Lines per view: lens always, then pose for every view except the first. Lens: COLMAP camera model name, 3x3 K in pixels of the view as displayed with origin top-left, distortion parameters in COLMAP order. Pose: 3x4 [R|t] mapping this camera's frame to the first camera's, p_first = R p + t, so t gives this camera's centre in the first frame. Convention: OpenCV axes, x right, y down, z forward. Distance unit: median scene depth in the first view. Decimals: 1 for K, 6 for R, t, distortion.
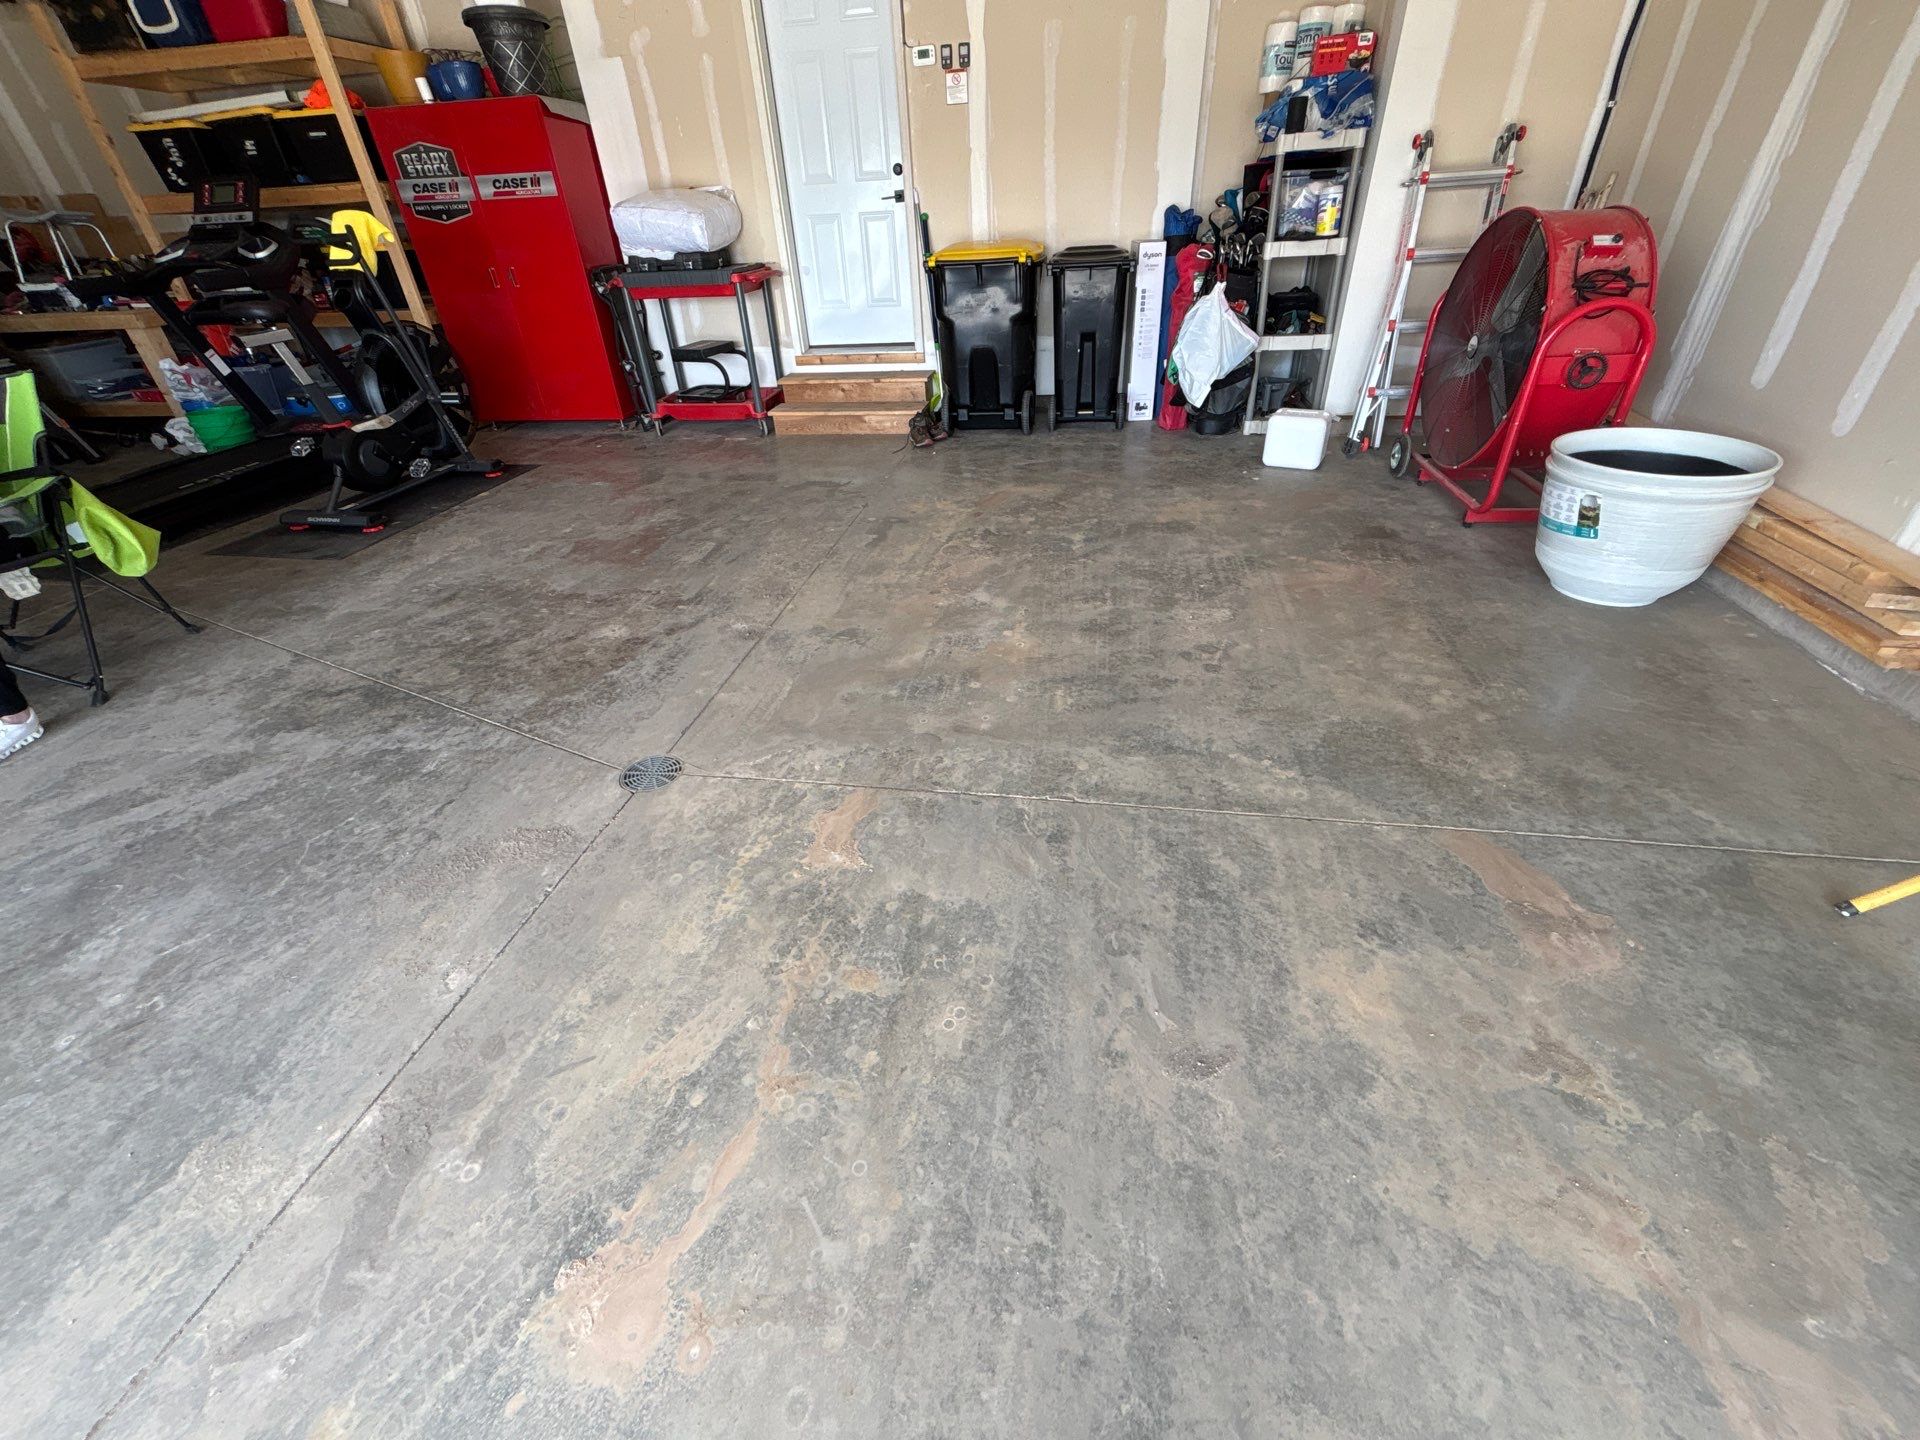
lens RADIAL K [[767.1, 0, 960.0], [0, 767.1, 720.0], [0, 0, 1]] dist [0.002290, -0.000070]
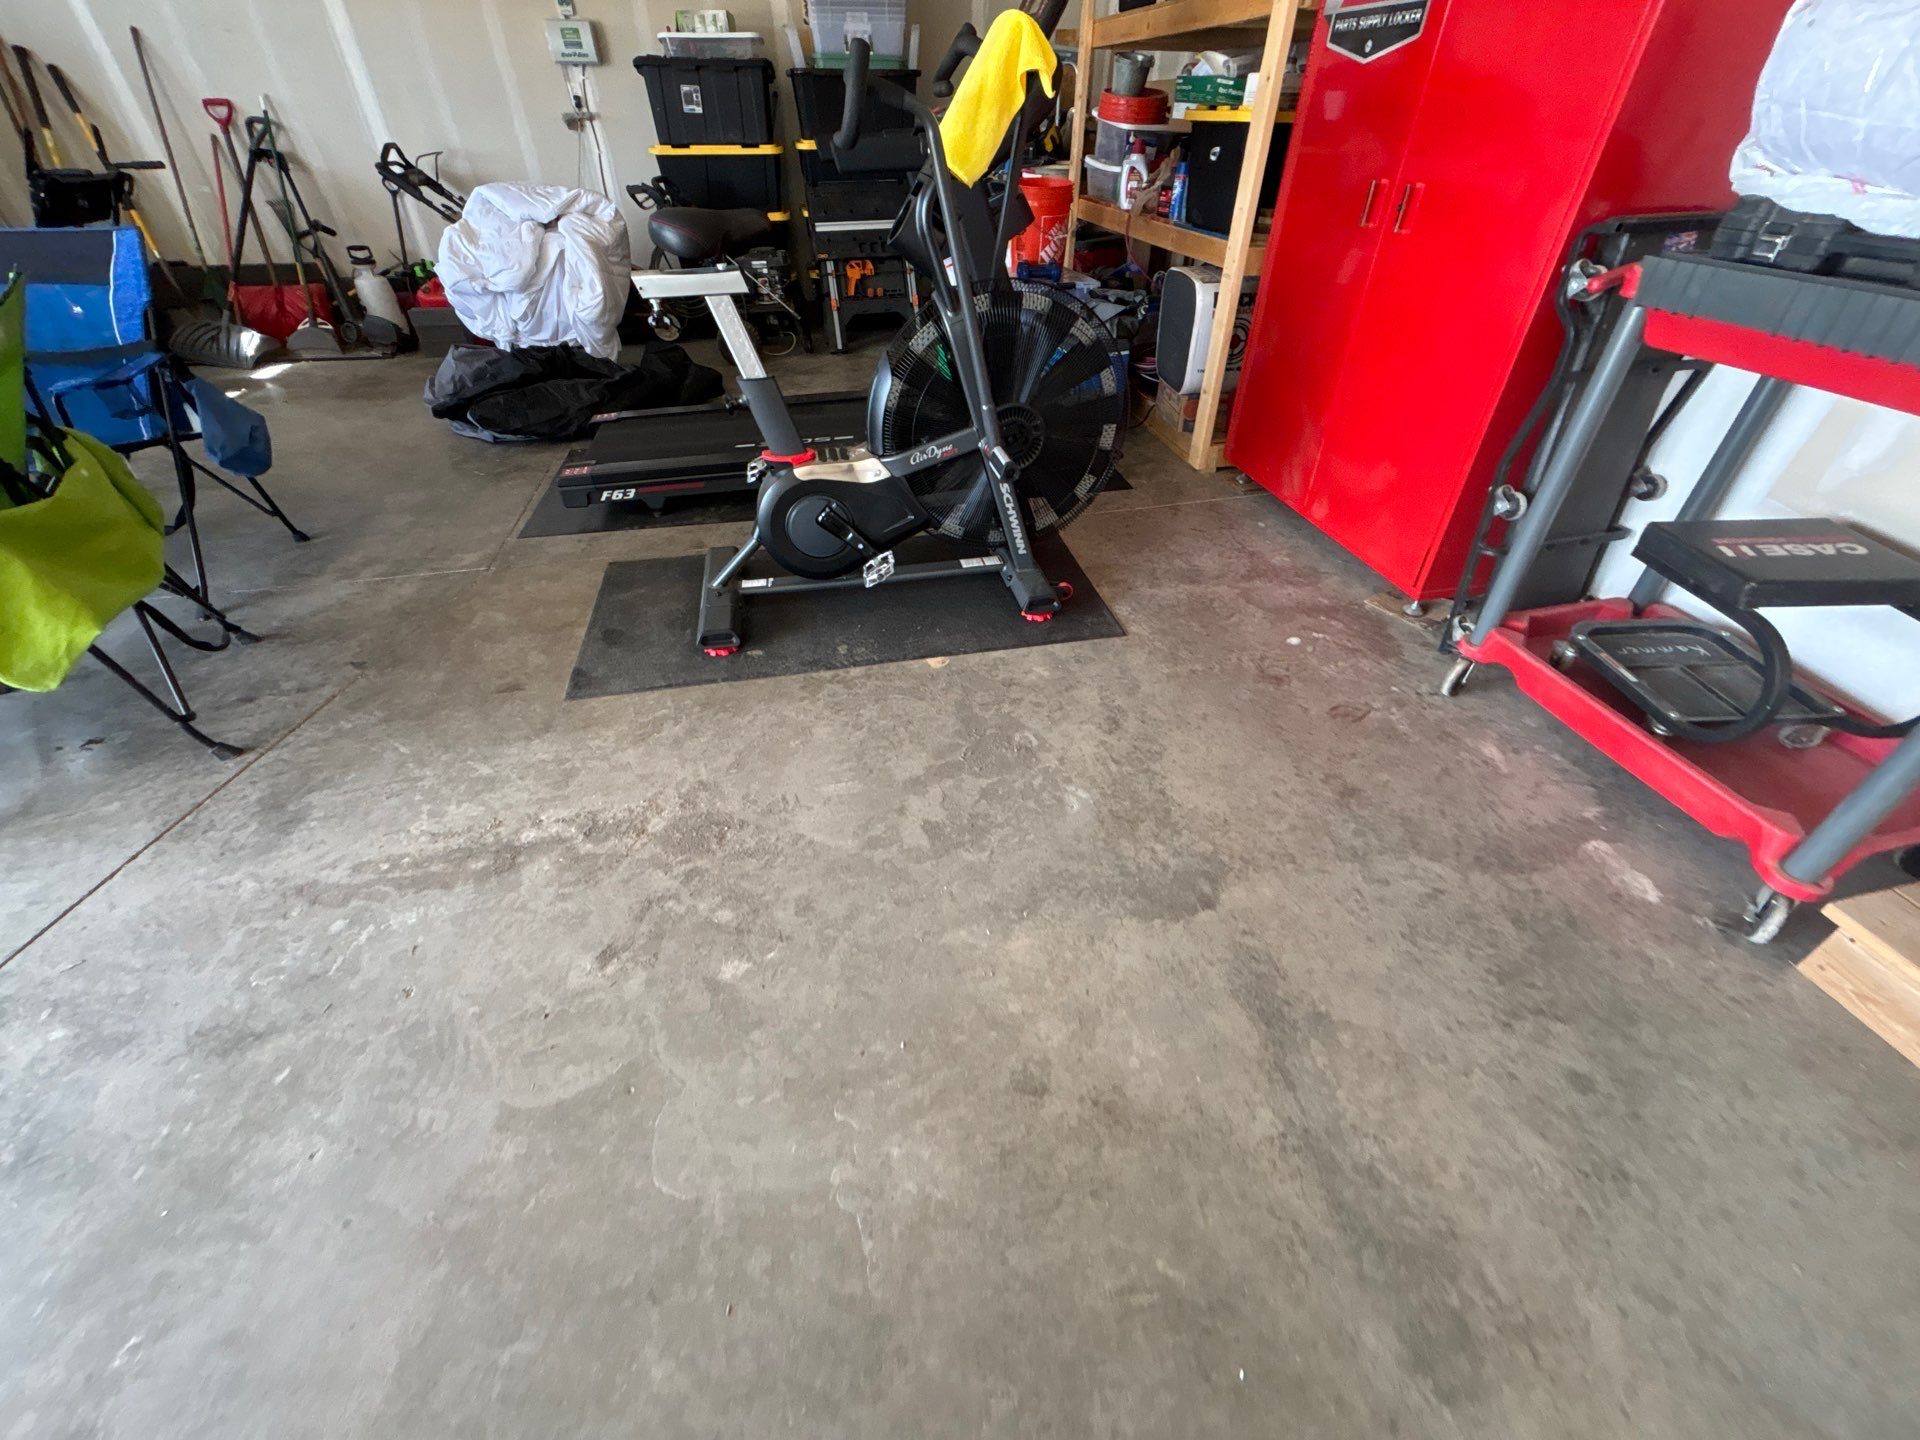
lens RADIAL K [[764.7, 0, 950.2], [0, 764.7, 708.1], [0, 0, 1]] dist [0.000637, 0.000037]
pose [[0.362209, 0.601808, -0.711780, -0.299461], [-0.527503, 0.761928, 0.375774, -0.530677], [0.768469, 0.239358, 0.593433, 0.847540]]
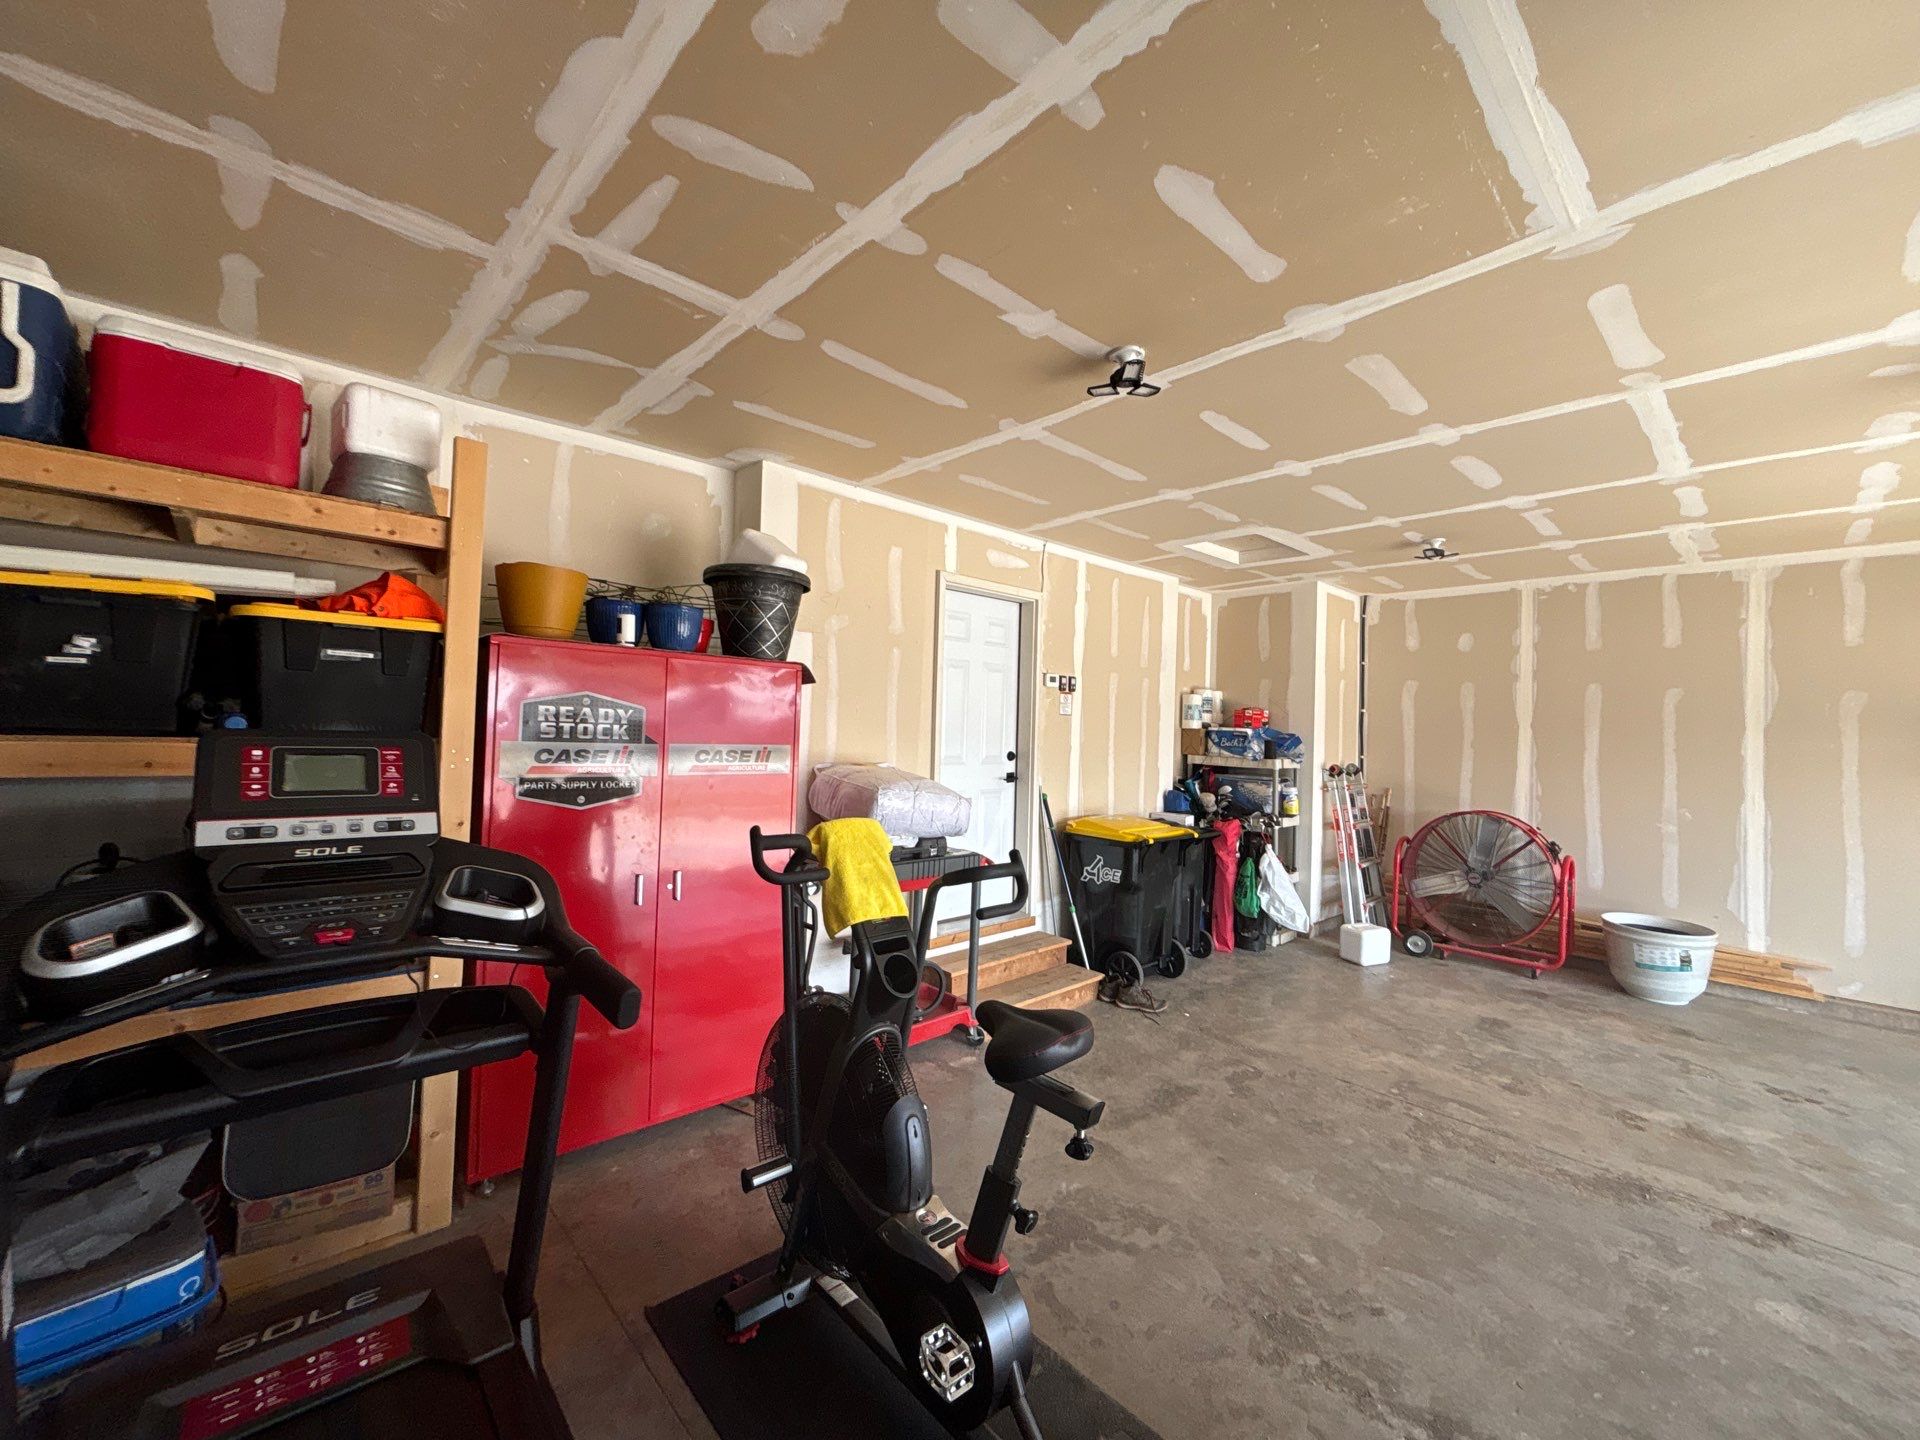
lens RADIAL K [[777.9, 0, 954.5], [0, 777.9, 714.1], [0, 0, 1]] dist [-0.001020, 0.000229]
pose [[0.602235, 0.078323, 0.794467, -1.246587], [0.392612, 0.837450, -0.380175, -0.500227], [-0.695103, 0.540872, 0.473591, 0.663653]]
